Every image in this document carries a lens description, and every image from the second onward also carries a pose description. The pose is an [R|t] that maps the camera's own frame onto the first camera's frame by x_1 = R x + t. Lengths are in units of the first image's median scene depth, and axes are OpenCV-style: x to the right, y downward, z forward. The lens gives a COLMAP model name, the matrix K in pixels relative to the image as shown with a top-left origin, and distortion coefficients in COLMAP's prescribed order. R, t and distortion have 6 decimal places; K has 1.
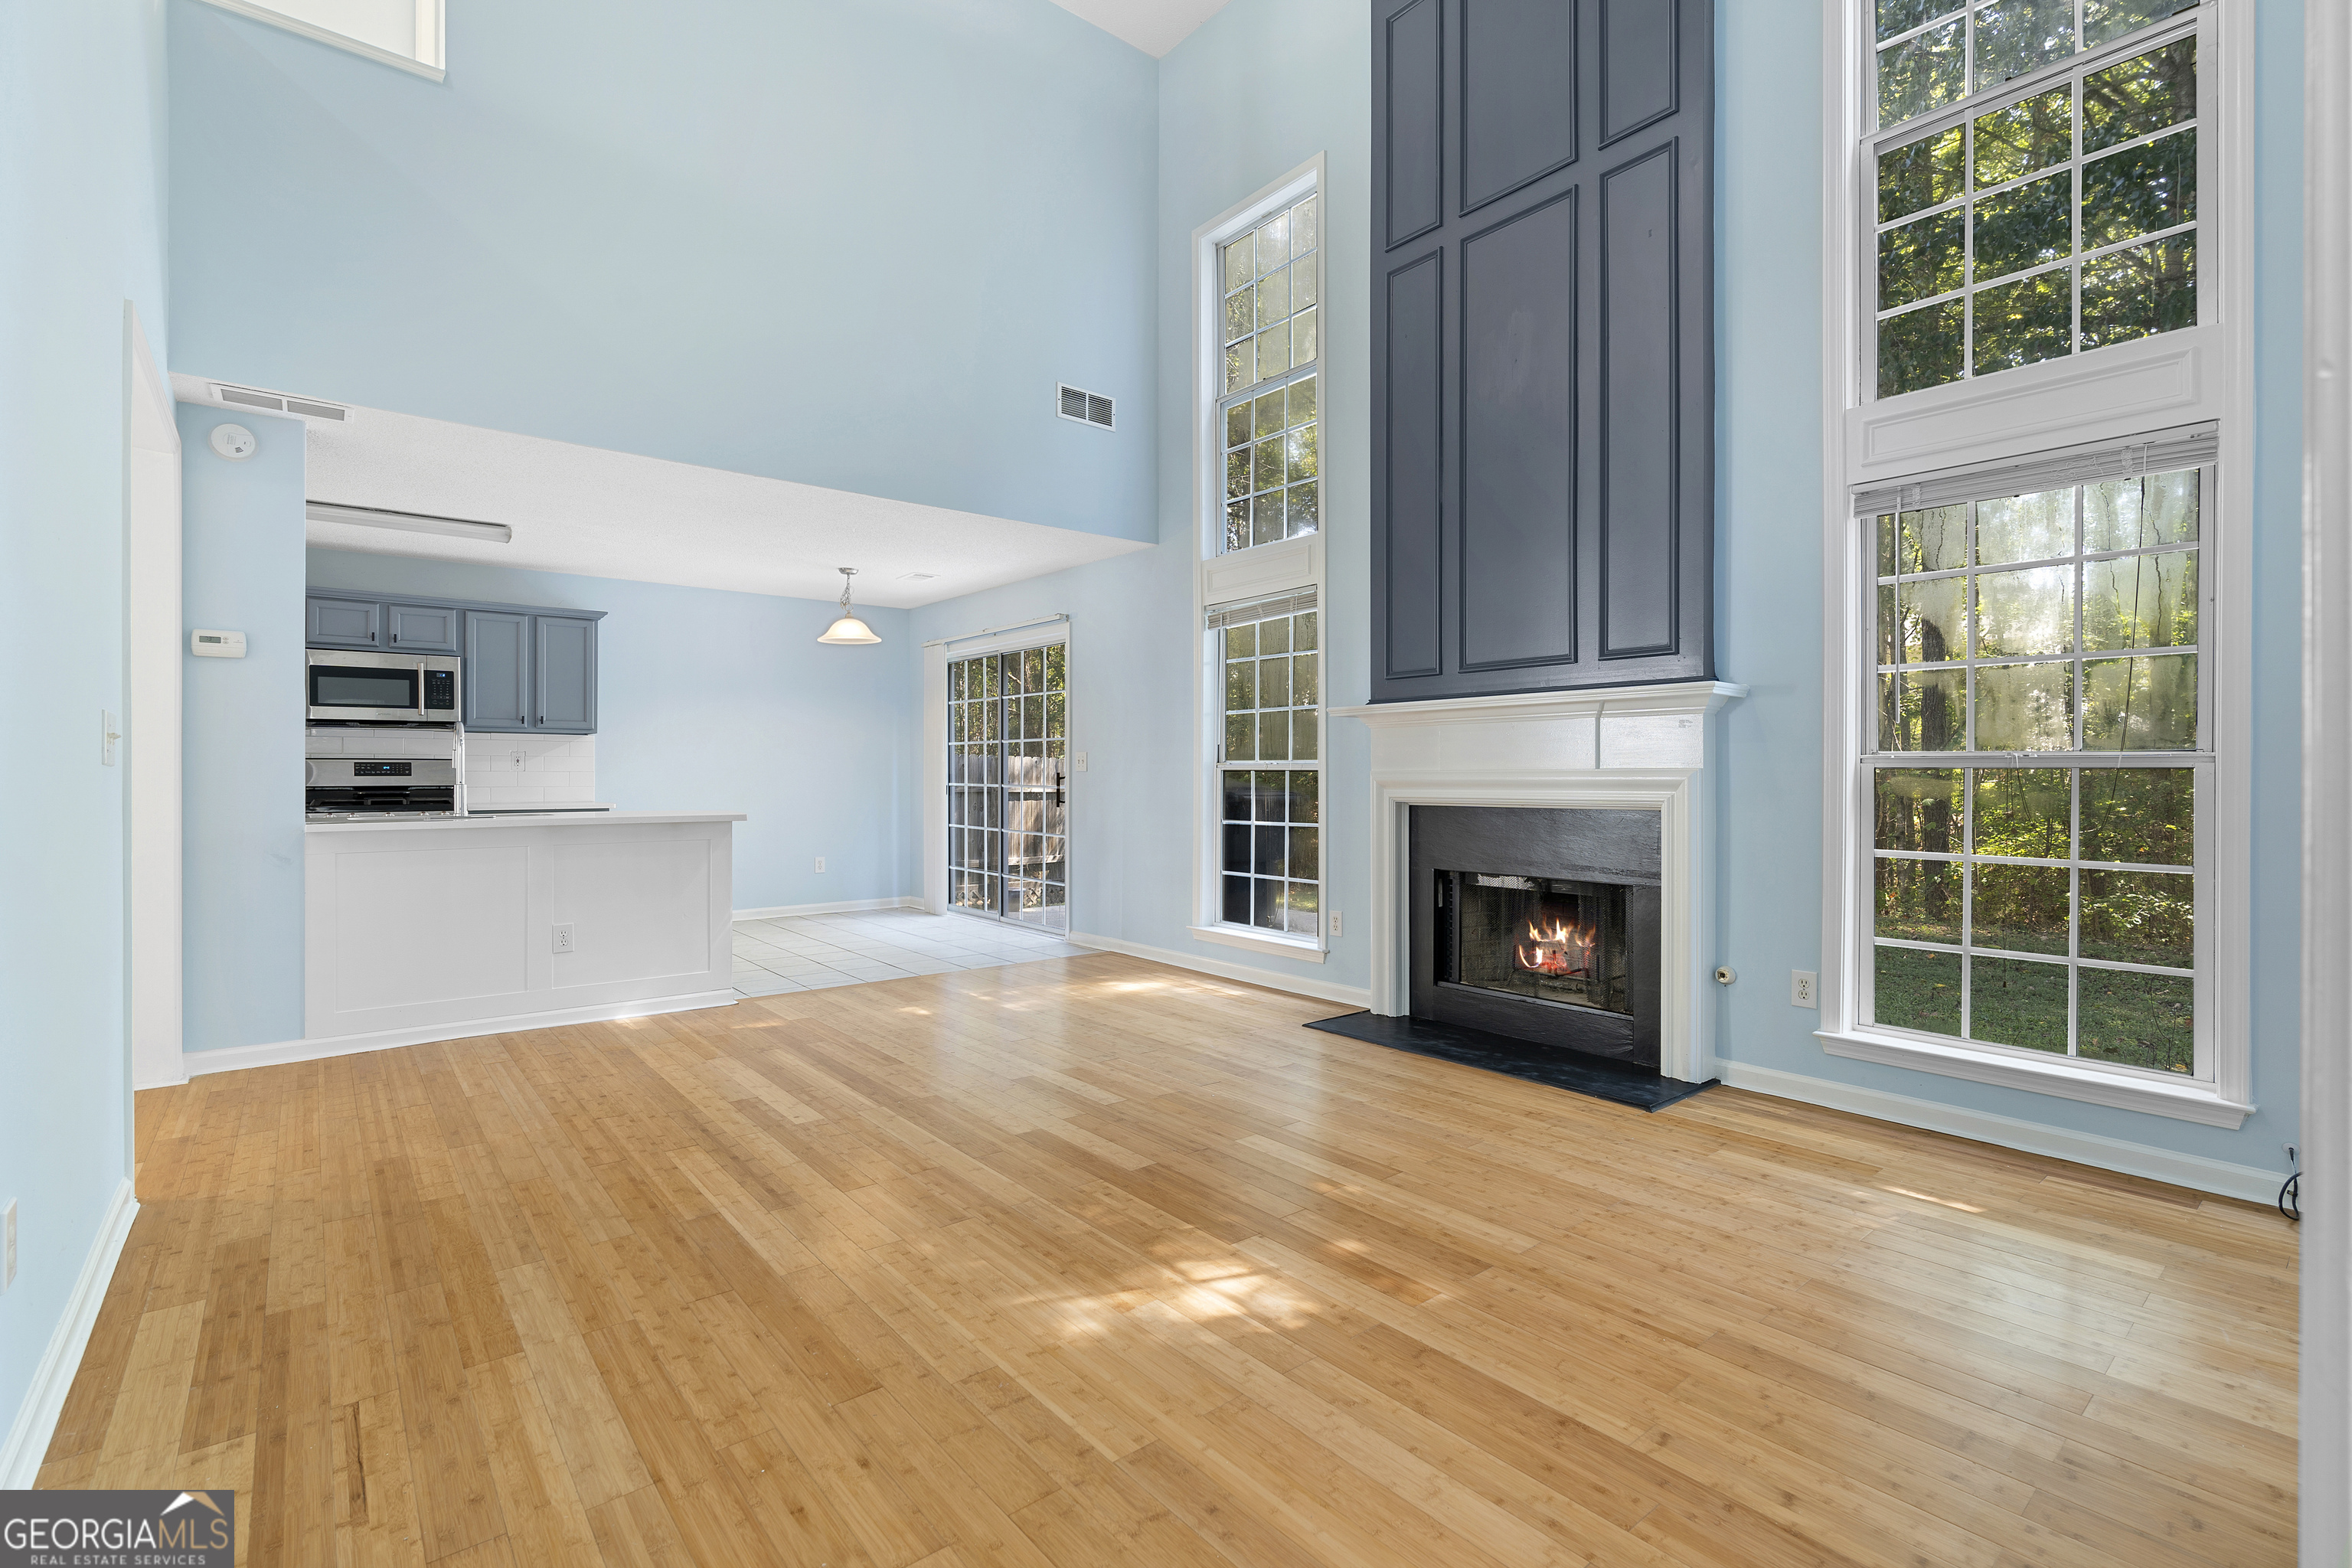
lens RADIAL K [[1057.7, 0, 1172.0], [0, 1057.7, 778.7], [0, 0, 1]] dist [-0.015932, 0.005786]
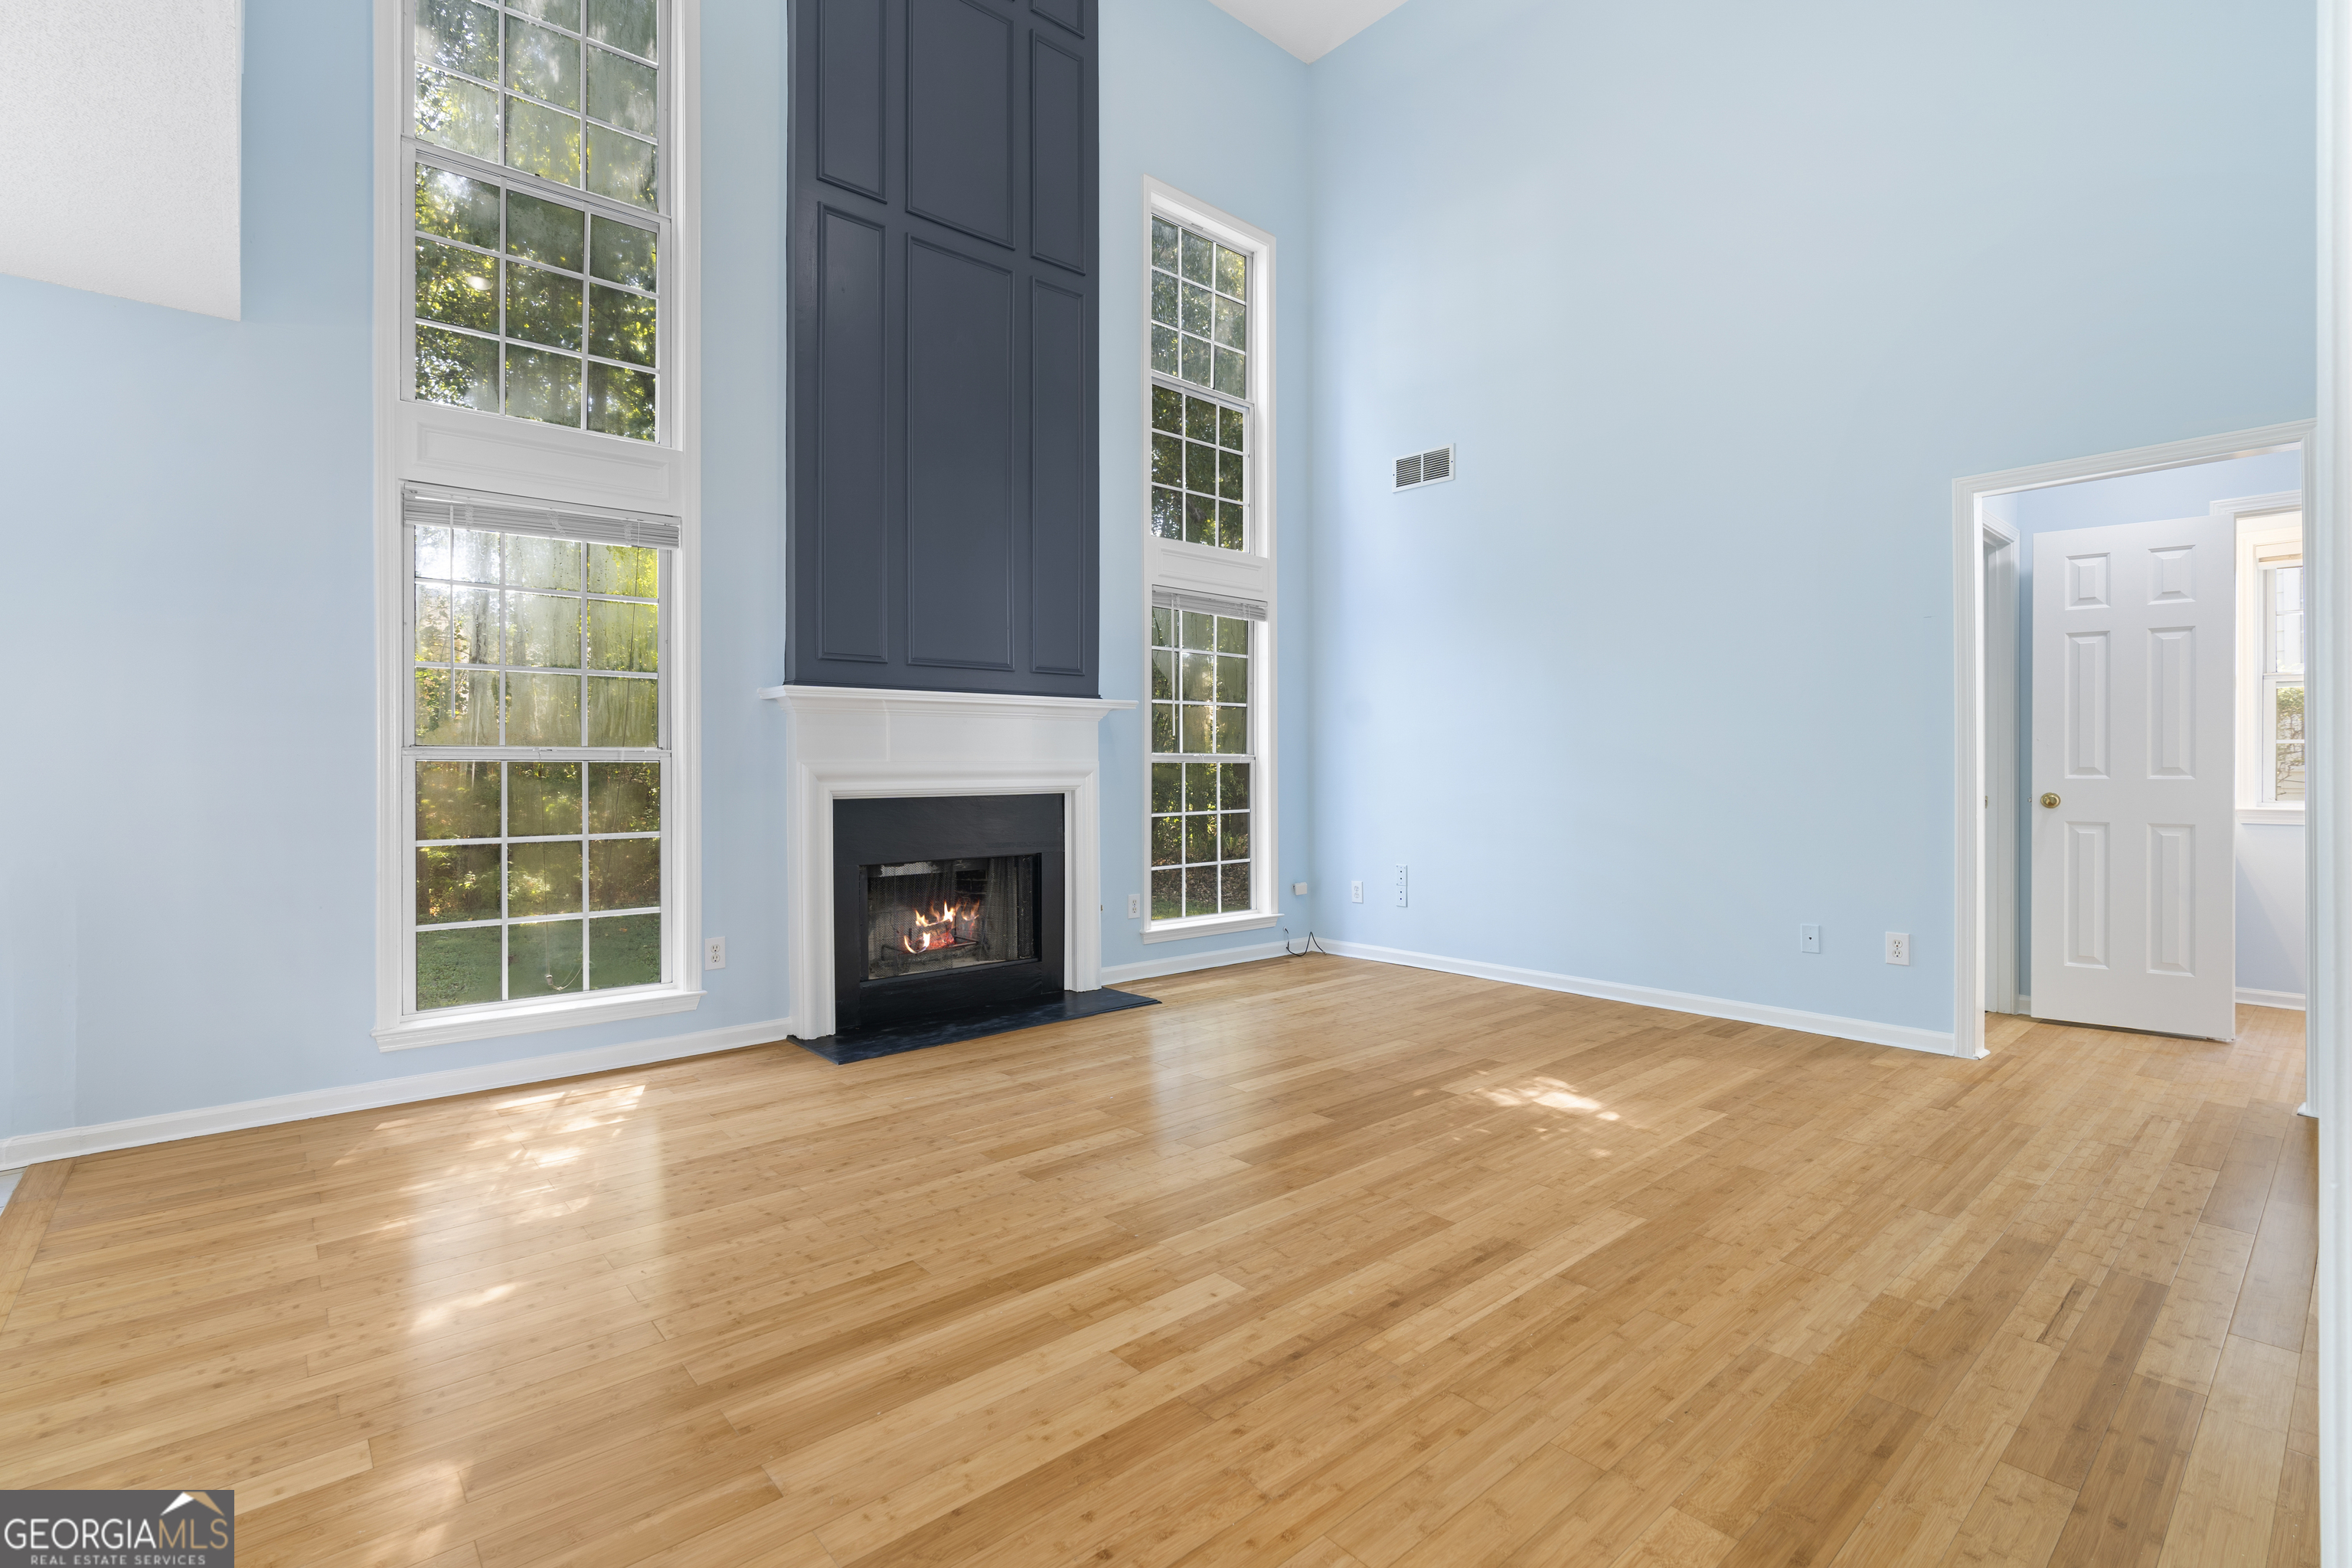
lens RADIAL K [[1067.8, 0, 1167.9], [0, 1067.8, 769.9], [0, 0, 1]] dist [-0.012056, 0.005094]
pose [[-0.021347, -0.001882, 0.999770, -0.986887], [0.006284, 0.999978, 0.002017, -0.000607], [-0.999752, 0.006326, -0.021335, 1.021661]]
